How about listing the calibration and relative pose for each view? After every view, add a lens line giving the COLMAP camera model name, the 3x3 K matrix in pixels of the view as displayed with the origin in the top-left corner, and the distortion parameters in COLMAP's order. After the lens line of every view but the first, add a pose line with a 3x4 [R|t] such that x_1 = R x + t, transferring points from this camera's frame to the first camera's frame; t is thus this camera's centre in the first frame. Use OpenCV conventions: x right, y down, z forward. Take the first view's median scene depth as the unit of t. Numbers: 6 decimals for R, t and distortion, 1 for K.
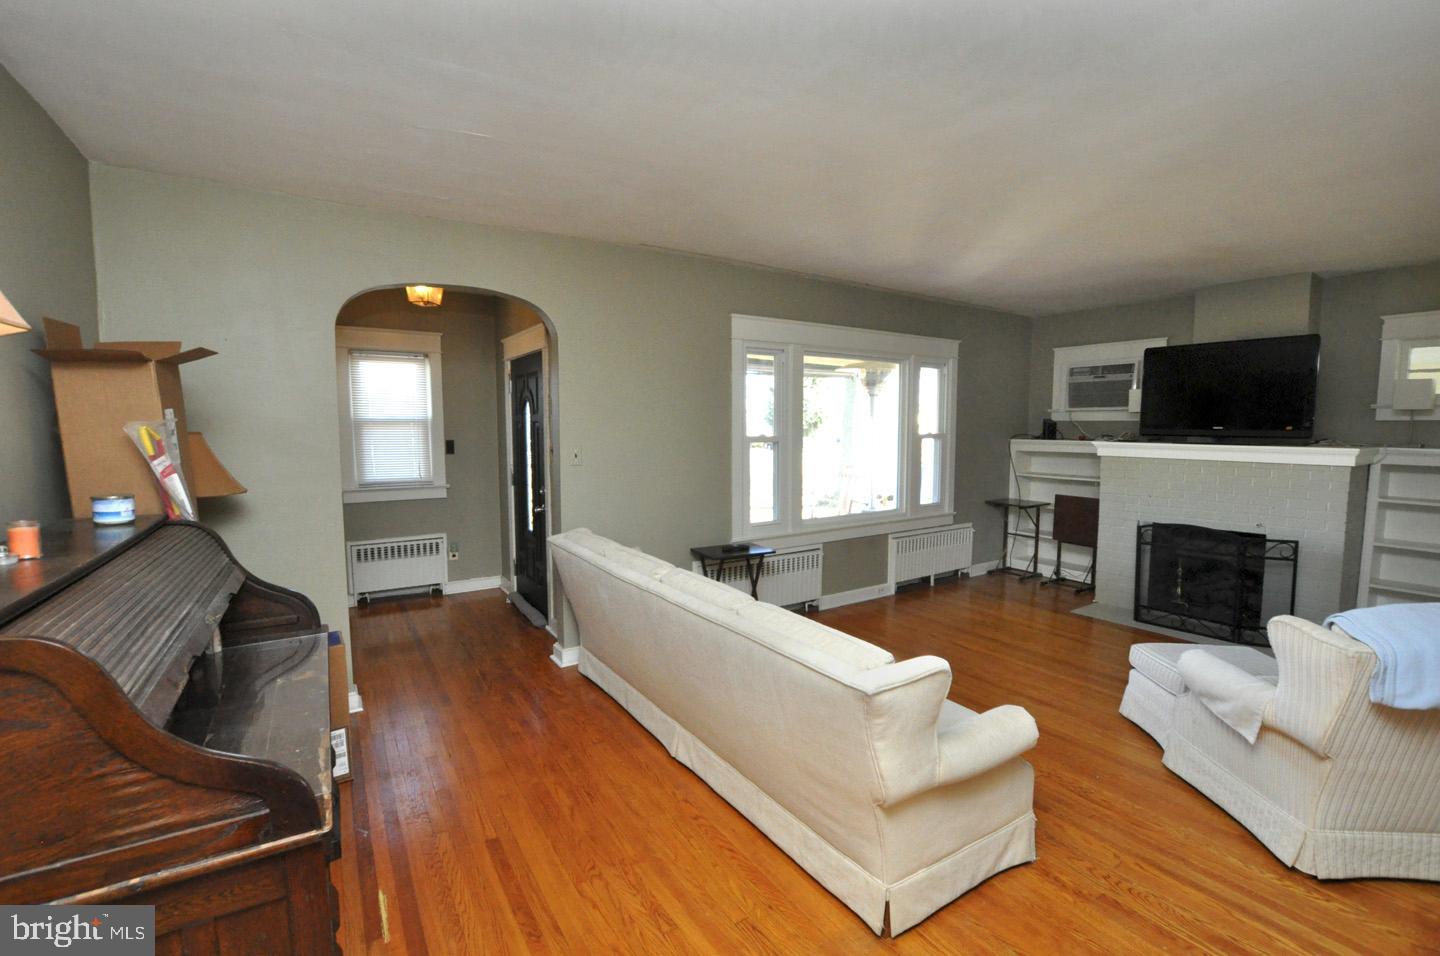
lens RADIAL K [[630.8, 0, 724.8], [0, 630.8, 481.7], [0, 0, 1]] dist [-0.032816, 0.002021]
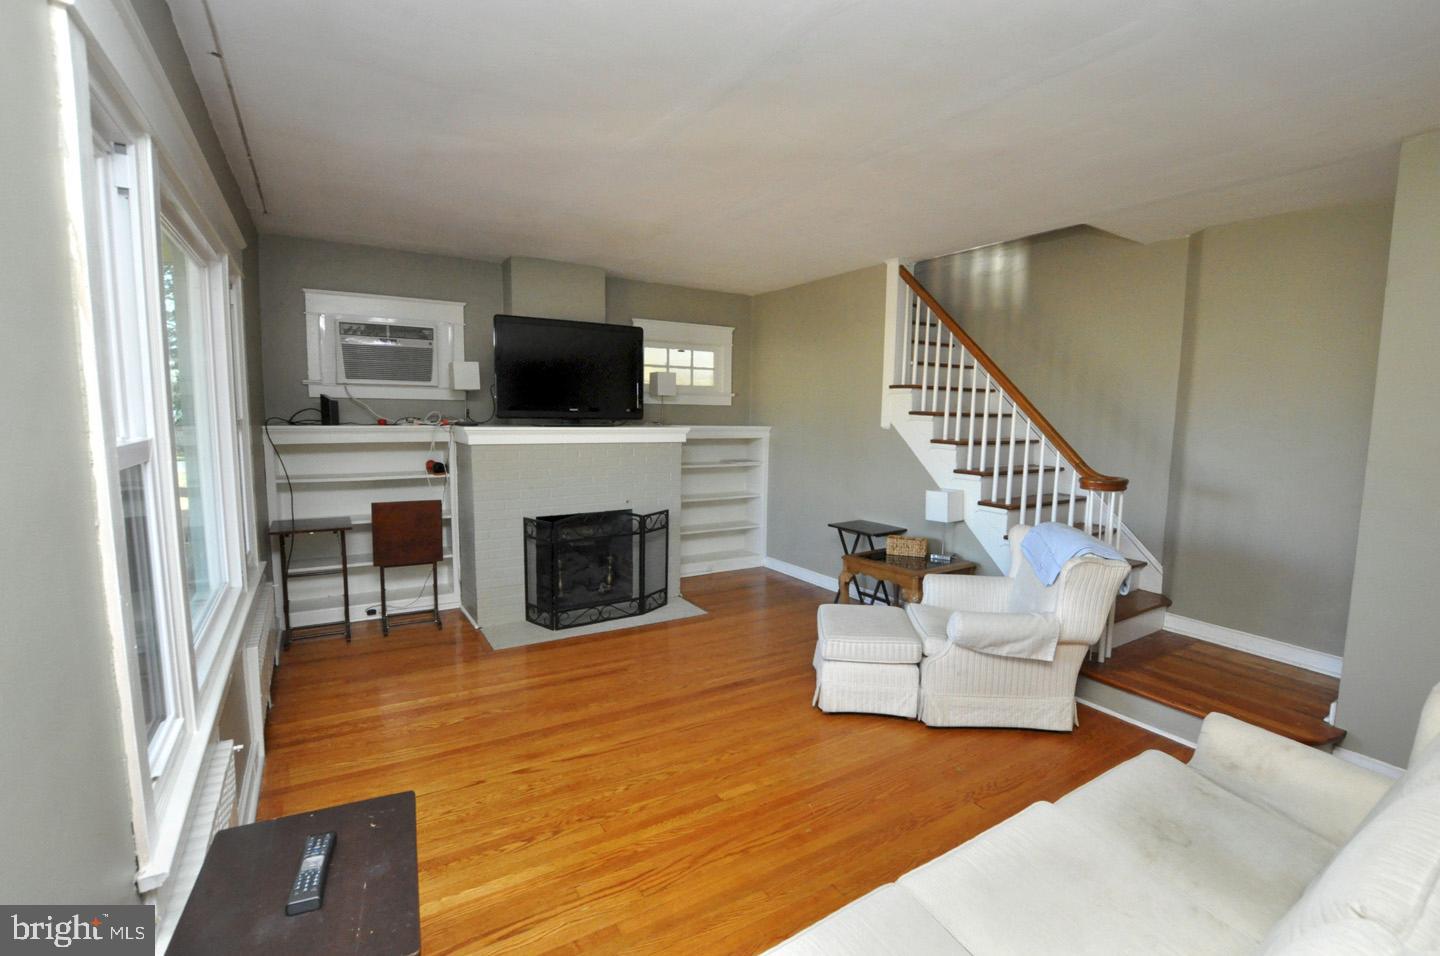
lens RADIAL K [[630.8, 0, 726.7], [0, 630.8, 482.8], [0, 0, 1]] dist [-0.032816, 0.002021]
pose [[0.018692, -0.118855, 0.992736, -0.180009], [0.070071, 0.990623, 0.117283, -0.065454], [-0.997367, 0.067370, 0.026845, 0.666030]]
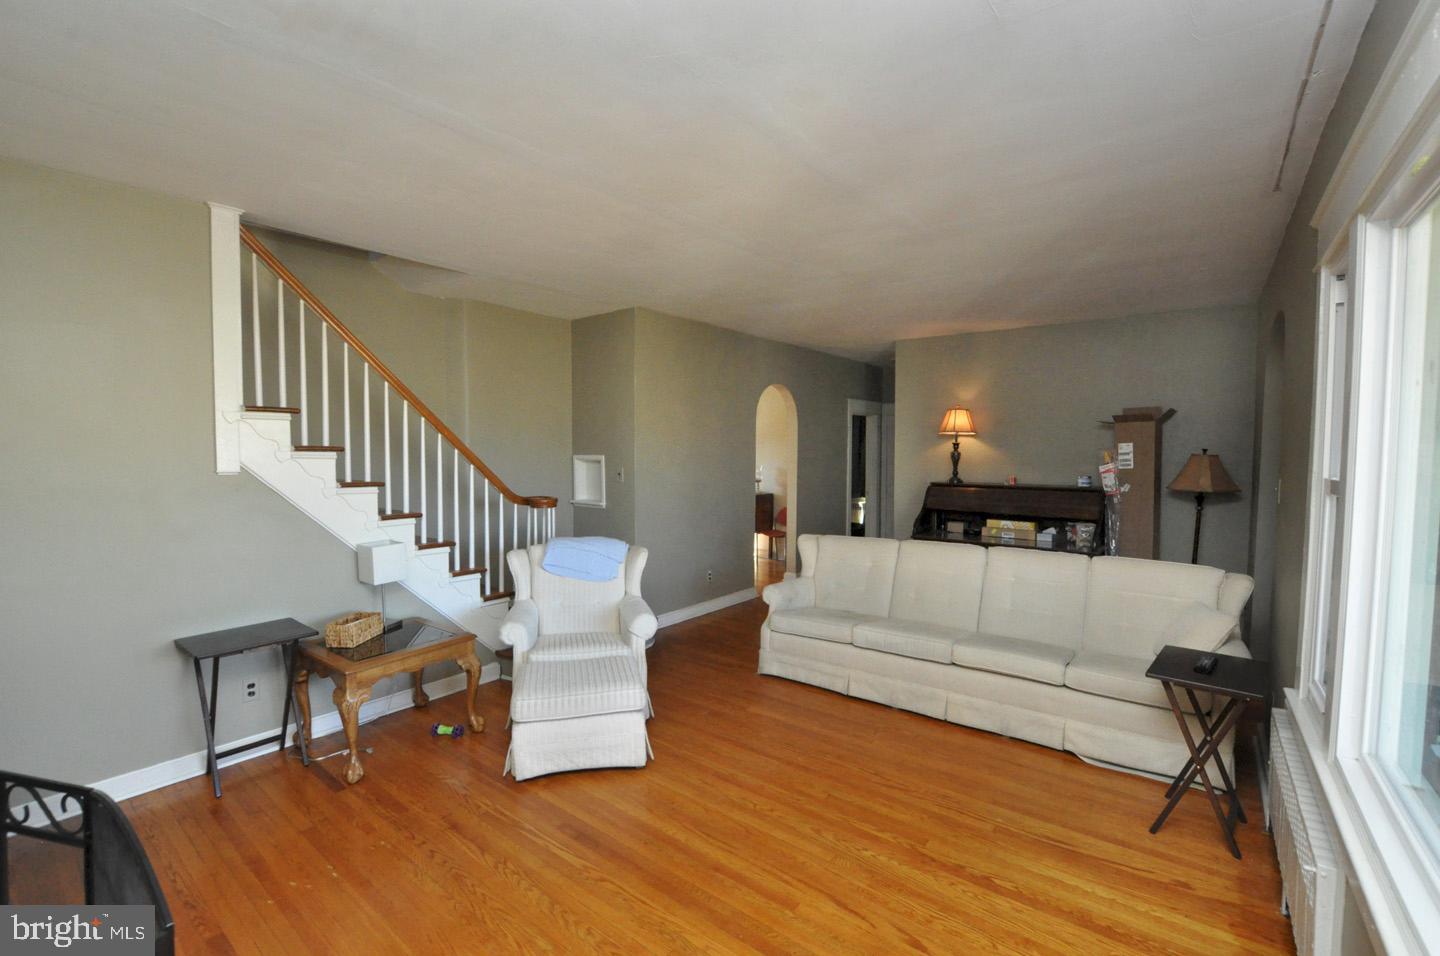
lens RADIAL K [[630.8, 0, 731.8], [0, 630.8, 483.7], [0, 0, 1]] dist [-0.032816, 0.002021]
pose [[-0.942194, 0.009303, -0.334938, 0.504153], [-0.035796, 0.991099, 0.128224, -0.098497], [0.333150, 0.132801, -0.933475, 1.123376]]
